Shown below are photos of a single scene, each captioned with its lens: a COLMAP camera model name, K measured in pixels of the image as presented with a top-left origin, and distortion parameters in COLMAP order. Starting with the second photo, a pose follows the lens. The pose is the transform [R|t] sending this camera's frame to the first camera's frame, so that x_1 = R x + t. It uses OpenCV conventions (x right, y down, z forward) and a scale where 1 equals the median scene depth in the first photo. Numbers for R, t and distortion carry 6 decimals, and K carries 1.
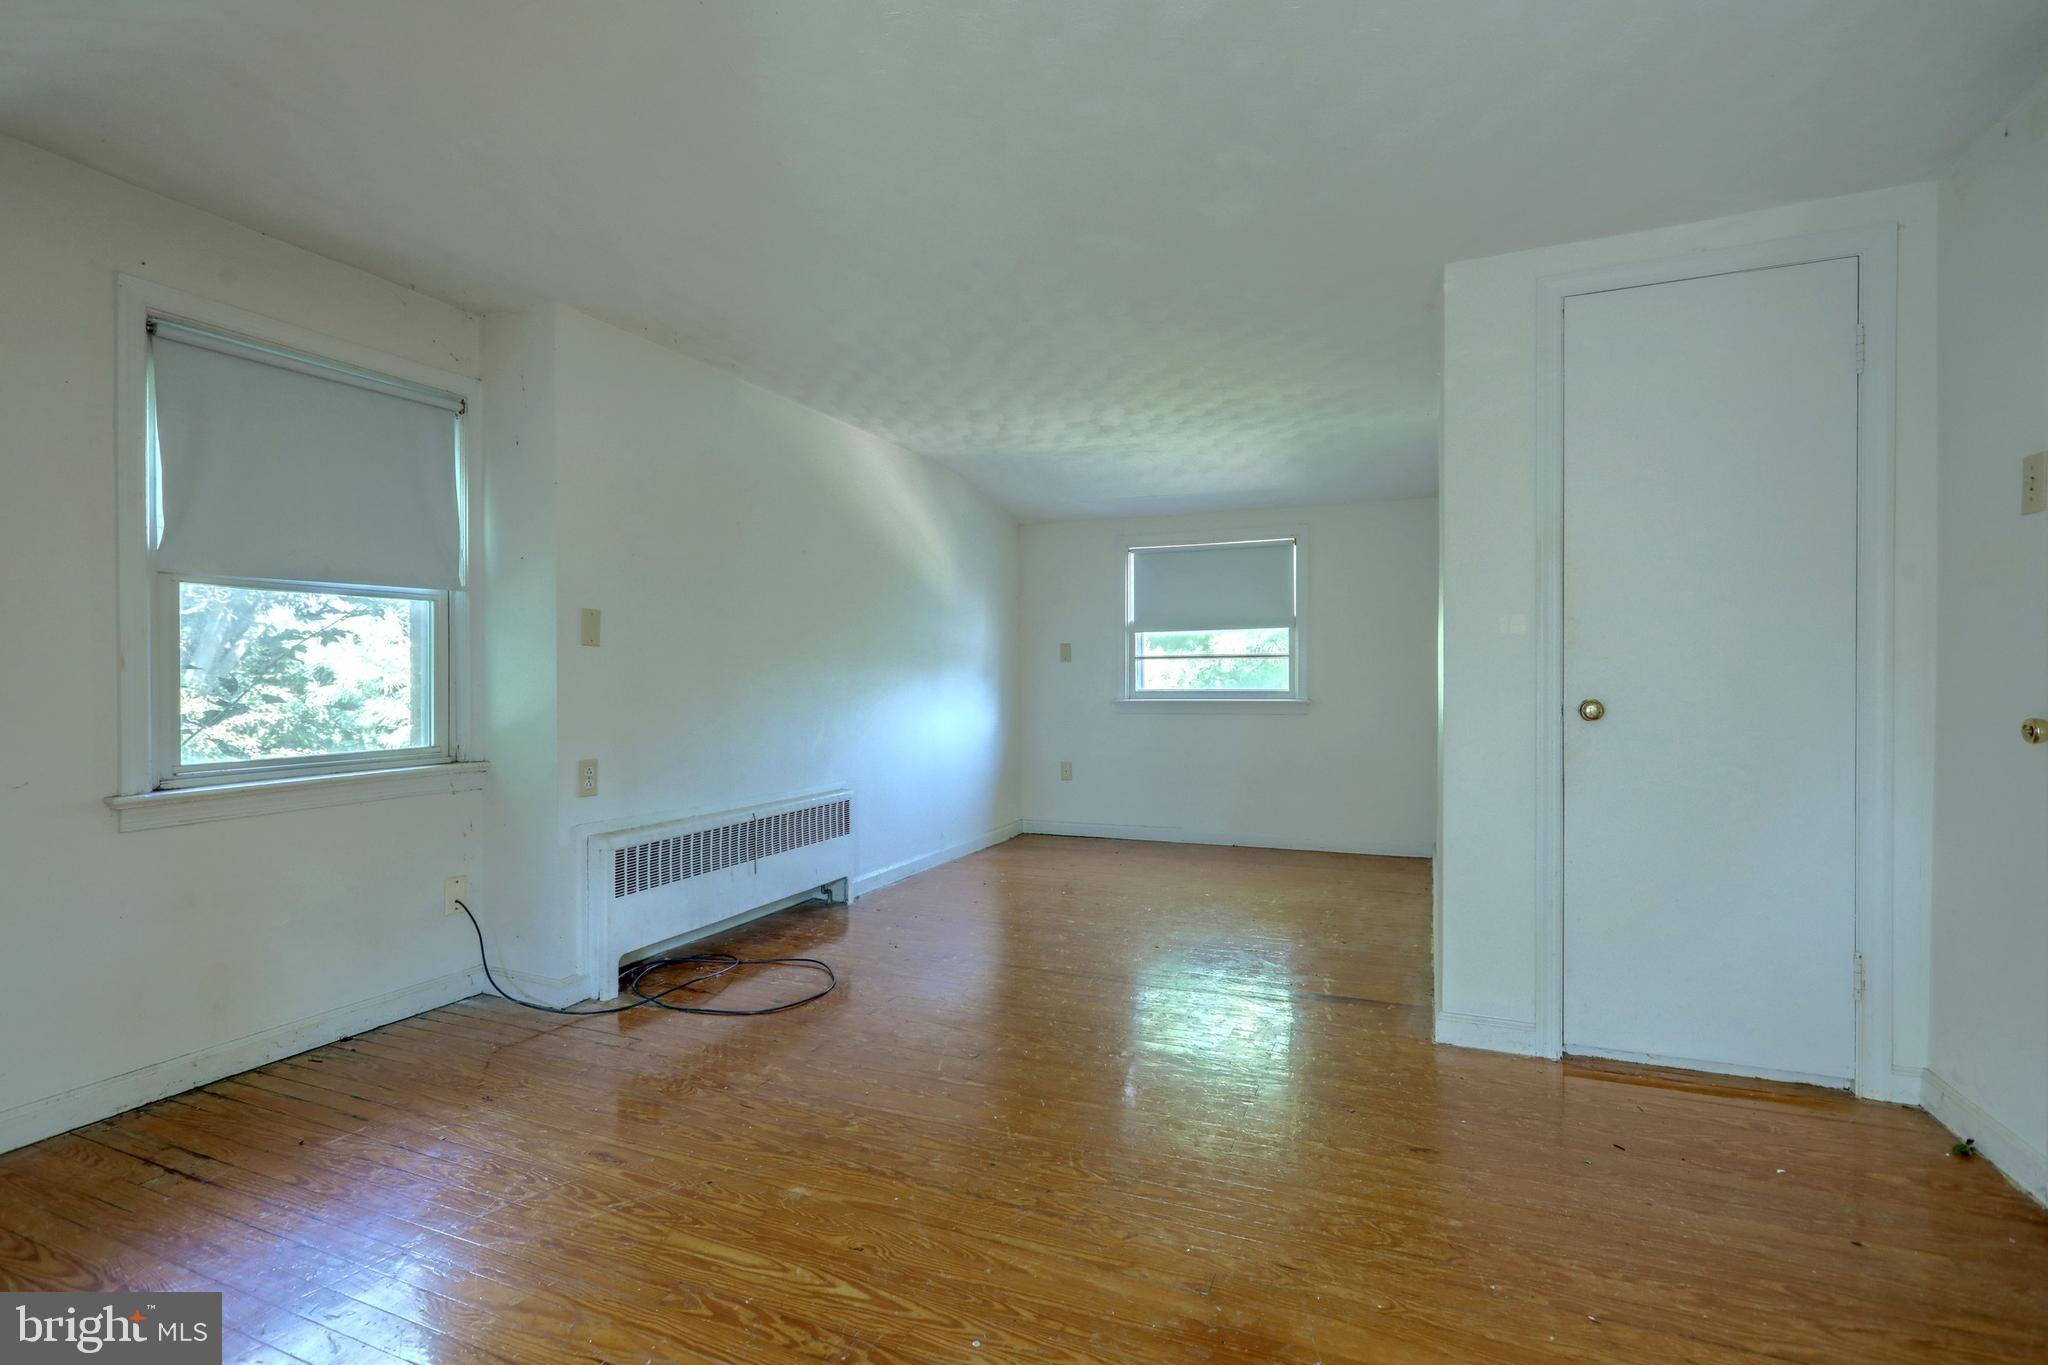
lens RADIAL K [[968.3, 0, 1029.1], [0, 968.3, 685.9], [0, 0, 1]] dist [0.000909, -0.000186]
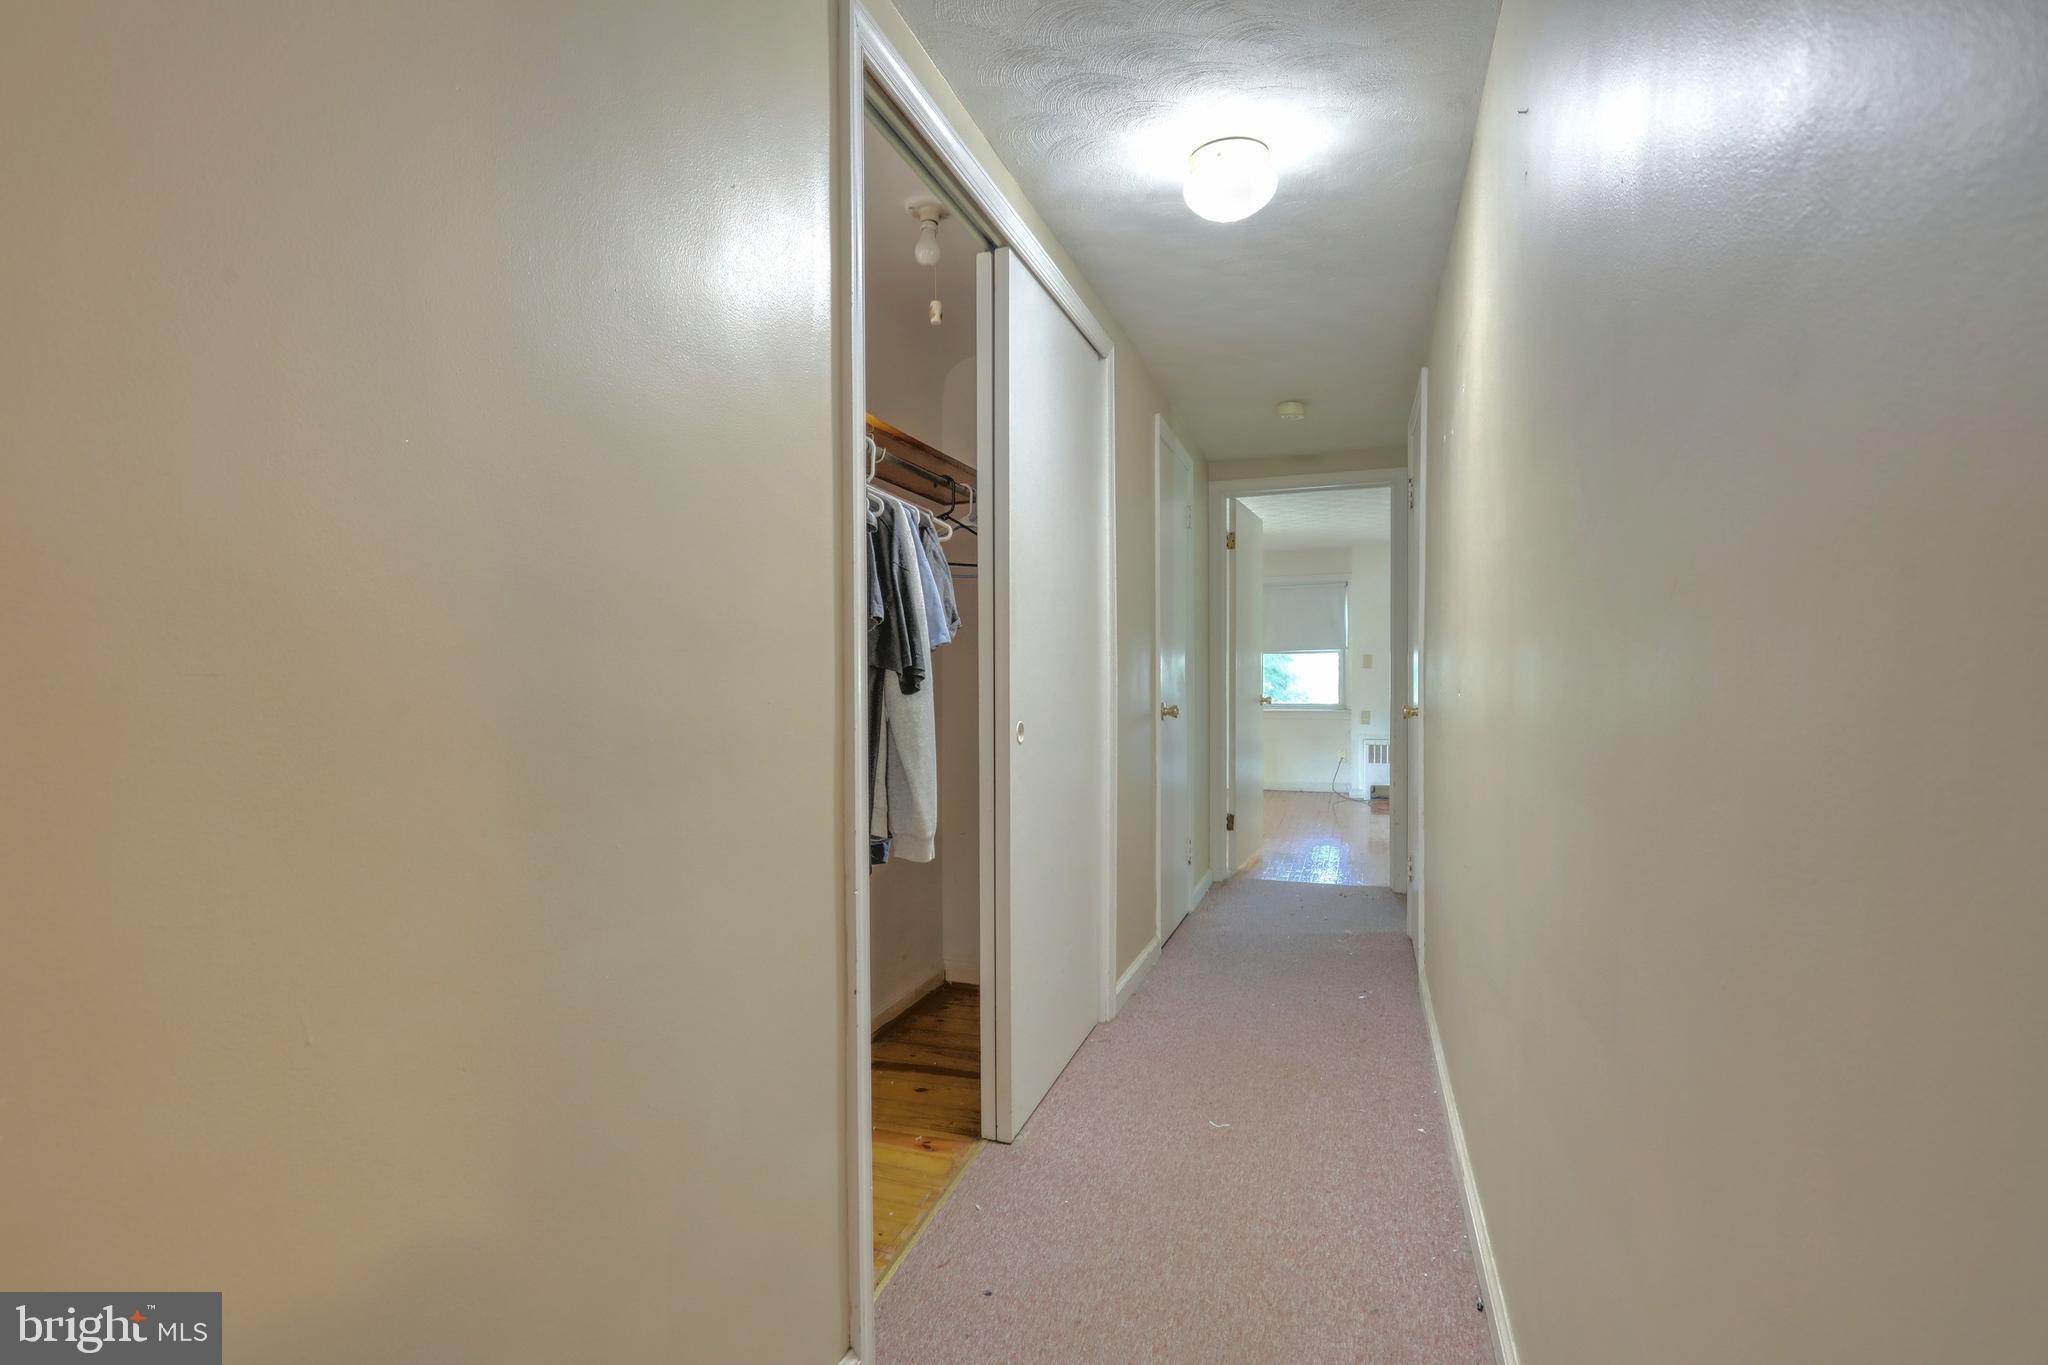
lens RADIAL K [[968.3, 0, 1026.2], [0, 968.3, 680.8], [0, 0, 1]] dist [0.000909, -0.000186]
pose [[0.069448, 0.007161, -0.997560, 2.180986], [-0.017237, 0.999834, 0.005977, -0.006553], [0.997437, 0.016780, 0.069560, -0.132498]]
